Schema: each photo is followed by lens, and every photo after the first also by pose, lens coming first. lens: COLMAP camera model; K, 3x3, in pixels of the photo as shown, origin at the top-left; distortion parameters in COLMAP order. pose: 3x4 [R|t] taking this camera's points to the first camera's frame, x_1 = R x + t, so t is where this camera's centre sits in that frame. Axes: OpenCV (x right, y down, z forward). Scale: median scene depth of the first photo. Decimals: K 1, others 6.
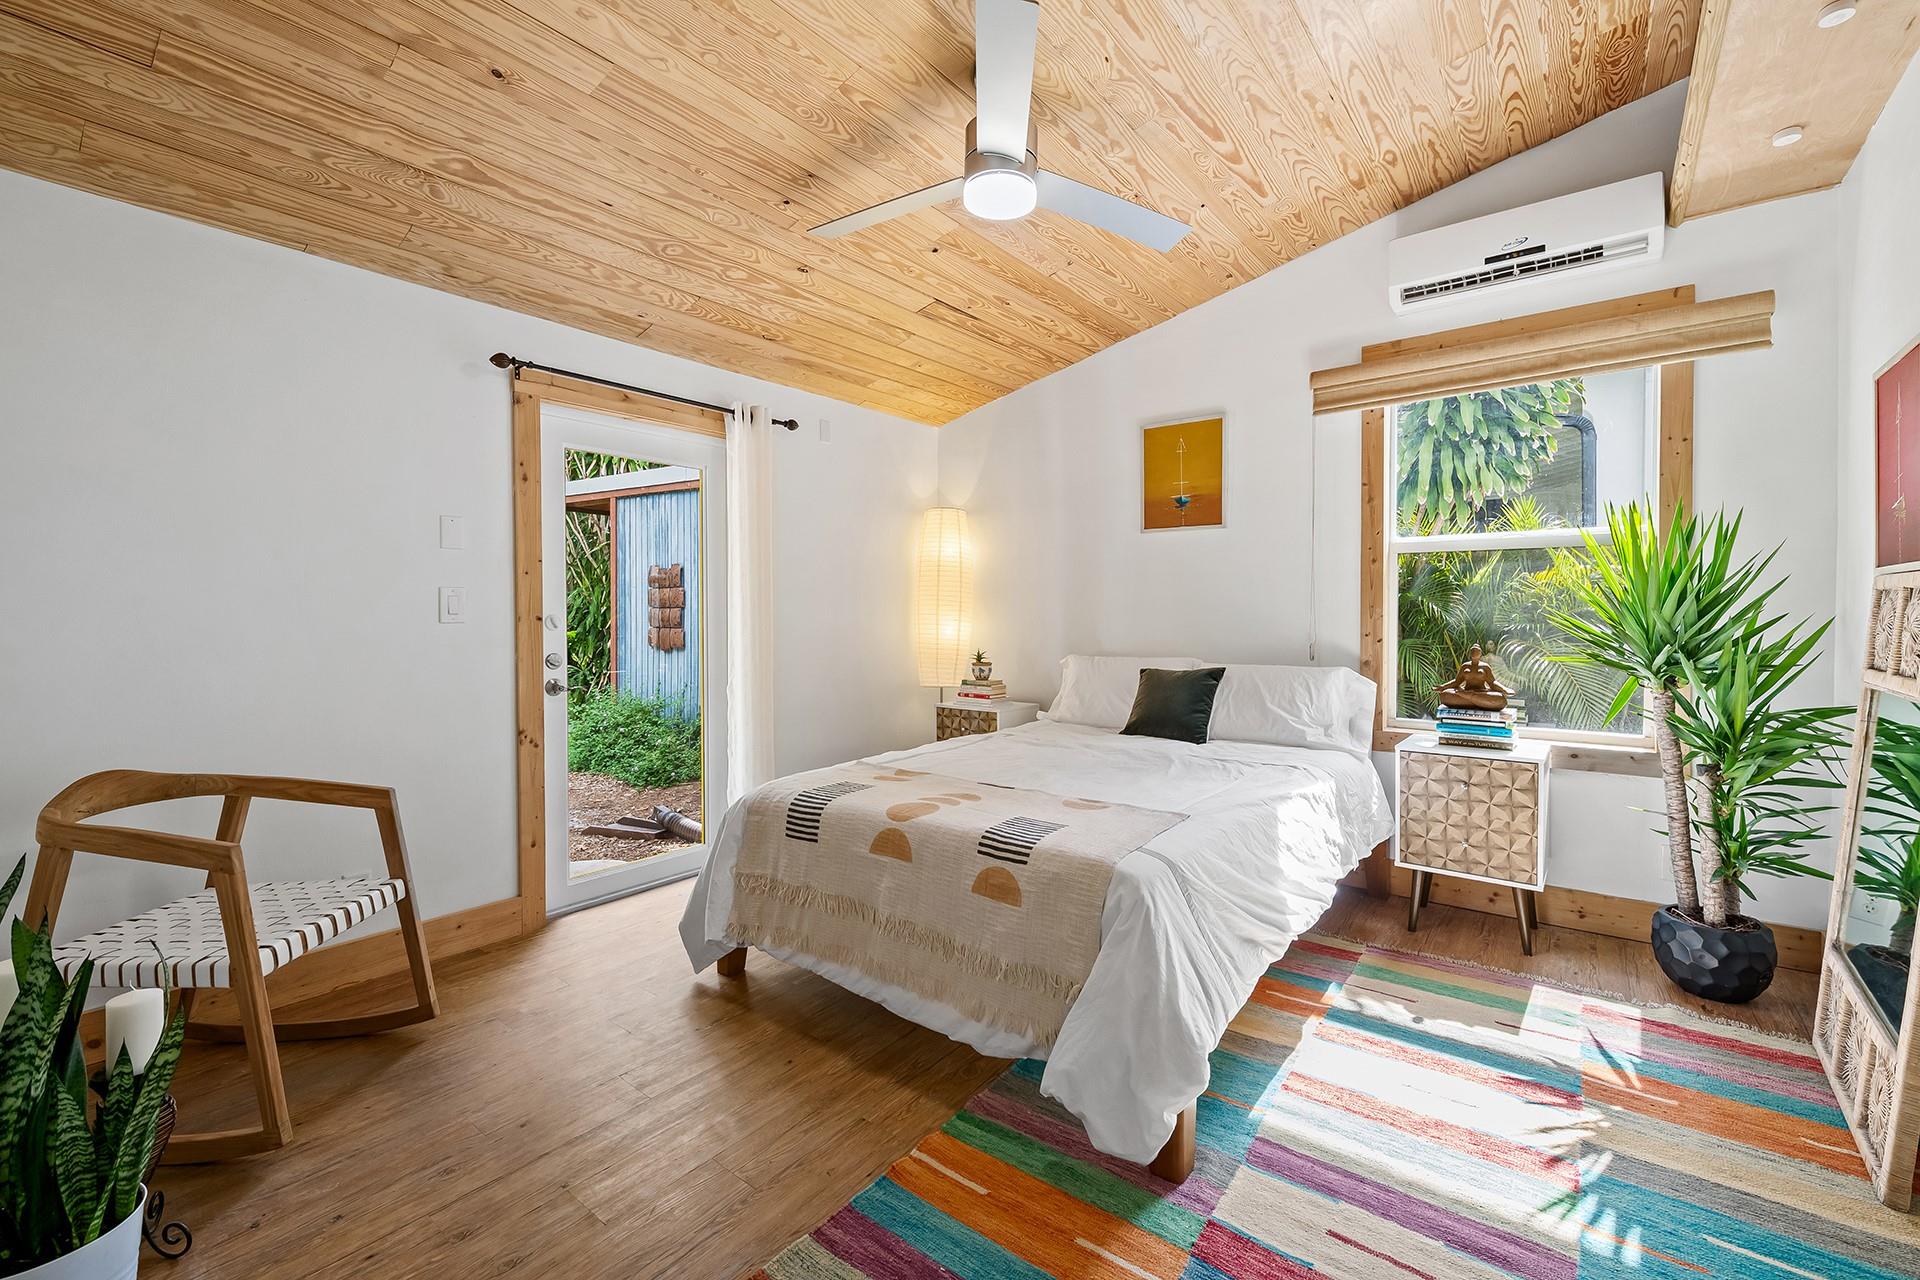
lens RADIAL K [[787.7, 0, 970.9], [0, 787.7, 624.2], [0, 0, 1]] dist [0.001191, -0.003777]
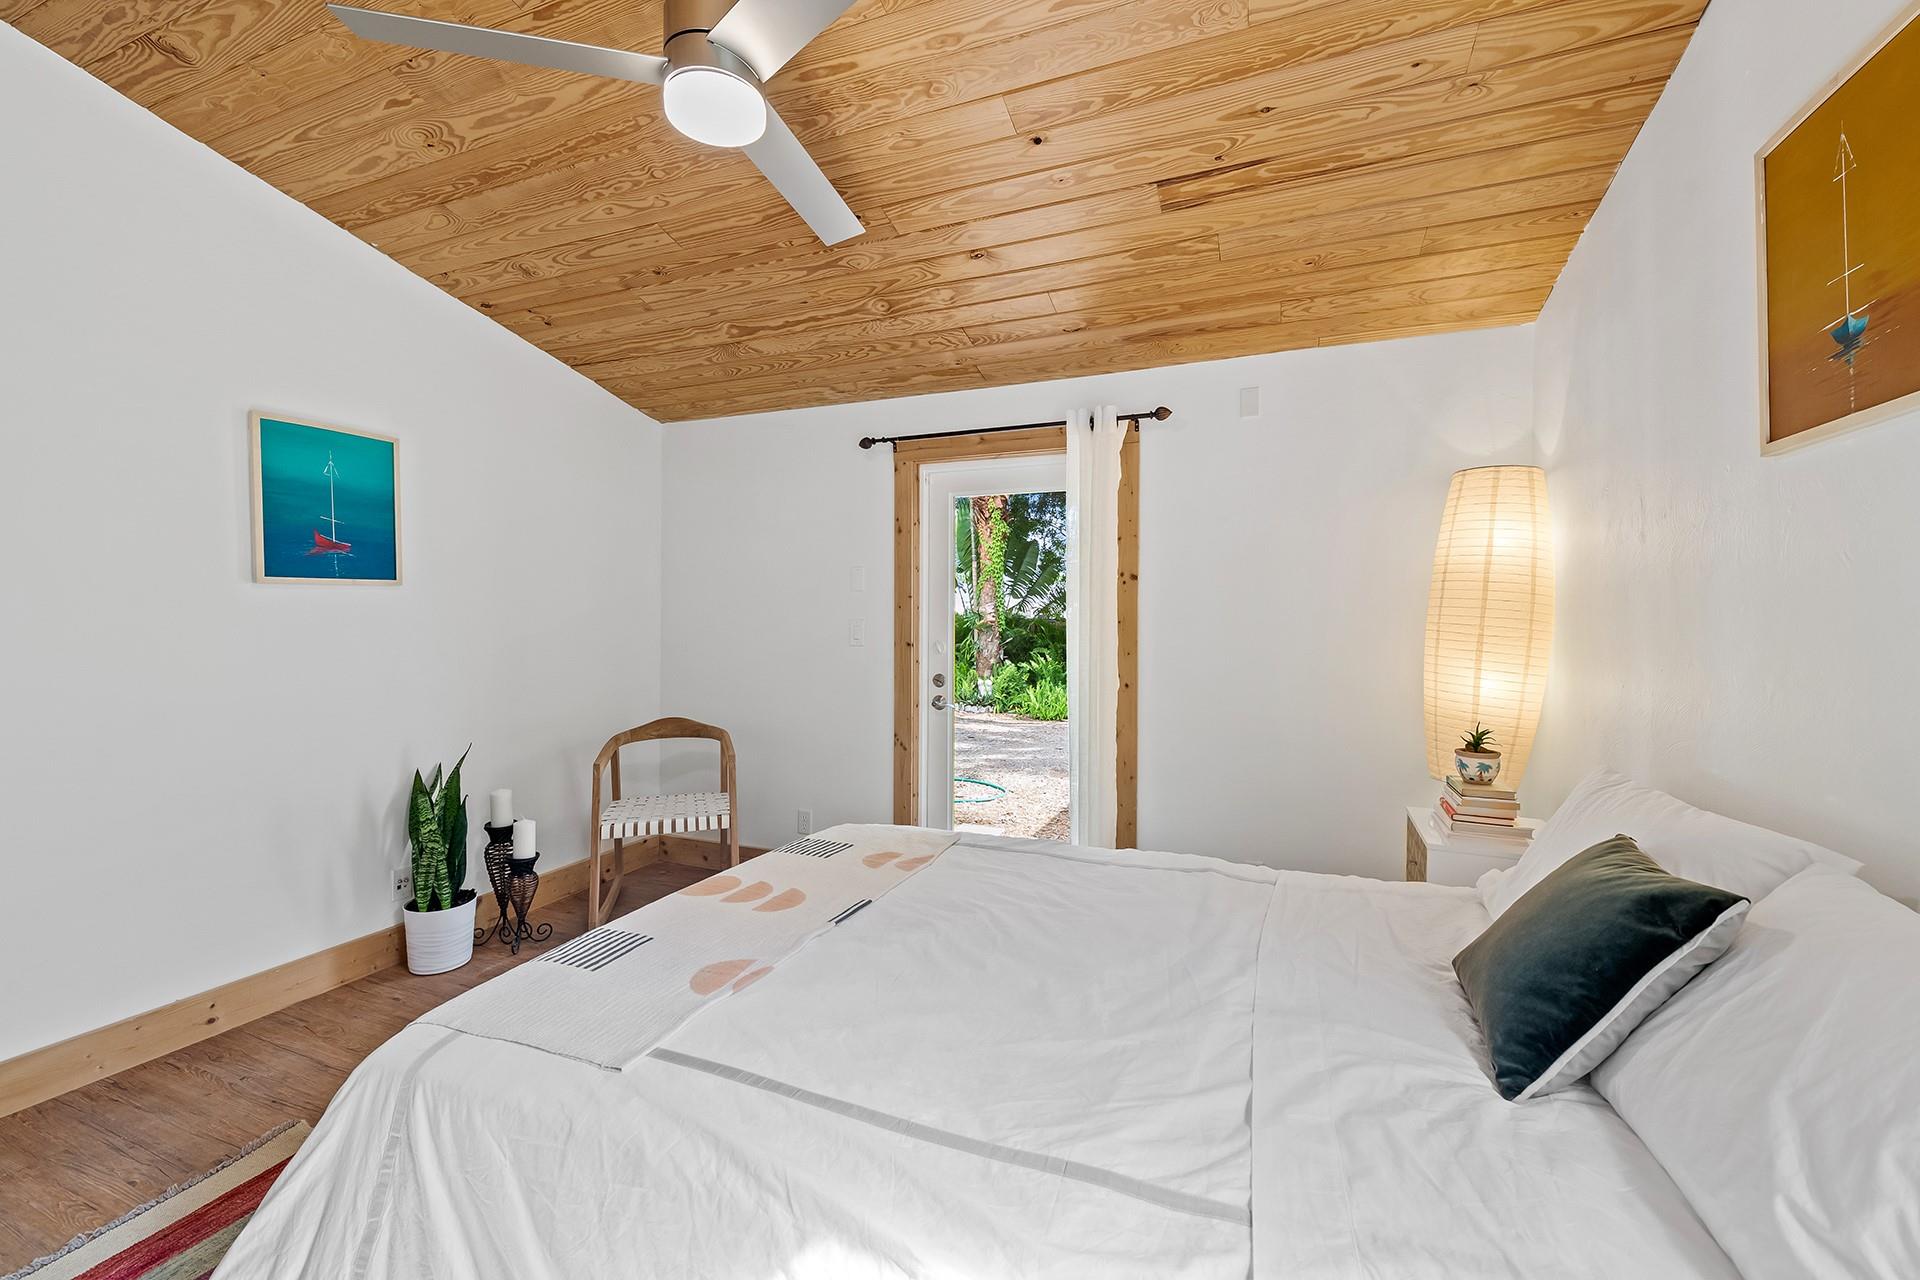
lens RADIAL K [[752.7, 0, 960.0], [0, 752.7, 640.0], [0, 0, 1]] dist [0.000525, 0.000065]
pose [[0.272319, 0.034073, -0.961603, 0.530380], [-0.024669, 0.999292, 0.028422, -0.043009], [0.961891, 0.015982, 0.272967, 0.675605]]
